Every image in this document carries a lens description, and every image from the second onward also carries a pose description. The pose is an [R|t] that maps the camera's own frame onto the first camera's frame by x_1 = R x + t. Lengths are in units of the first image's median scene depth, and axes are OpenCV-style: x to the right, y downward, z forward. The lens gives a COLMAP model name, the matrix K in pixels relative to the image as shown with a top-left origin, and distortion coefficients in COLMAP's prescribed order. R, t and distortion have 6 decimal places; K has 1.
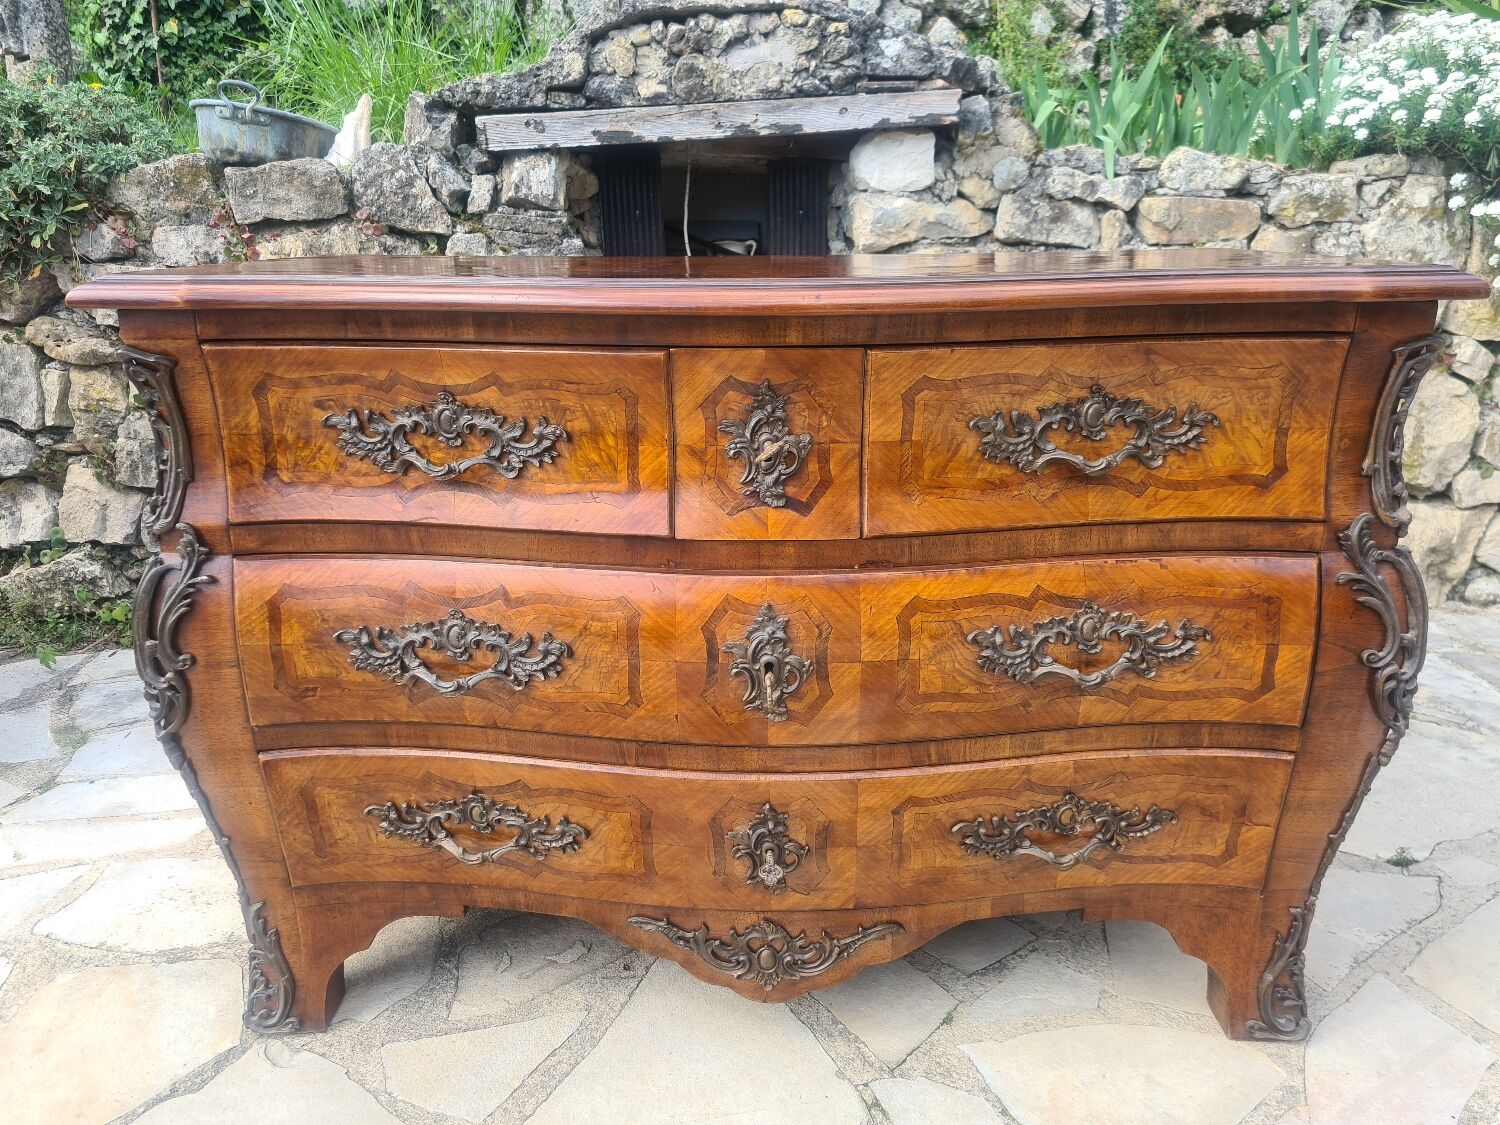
lens RADIAL K [[1127.2, 0, 740.0], [0, 1127.2, 570.9], [0, 0, 1]] dist [0.064148, -0.061927]
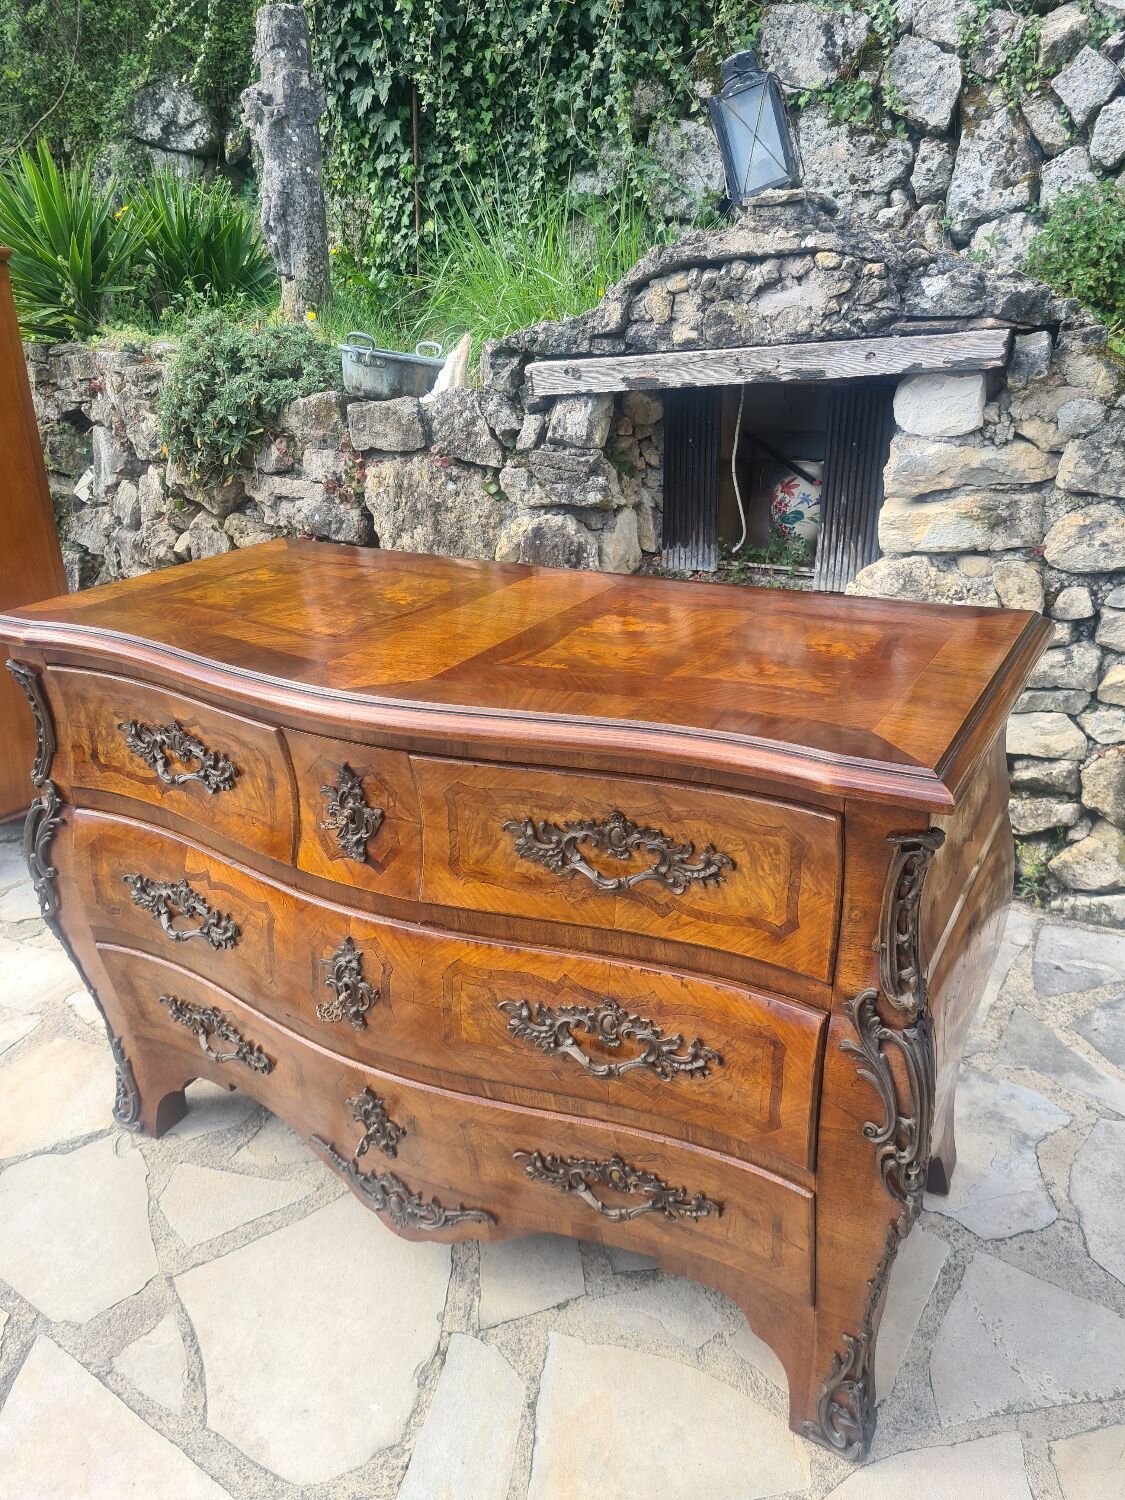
lens RADIAL K [[1127.2, 0, 547.6], [0, 1127.2, 750.0], [0, 0, 1]] dist [0.064148, -0.061927]
pose [[0.877516, 0.162543, -0.451160, 0.342457], [-0.123444, 0.985664, 0.115011, -0.157740], [0.463387, -0.045230, 0.885001, 0.016024]]
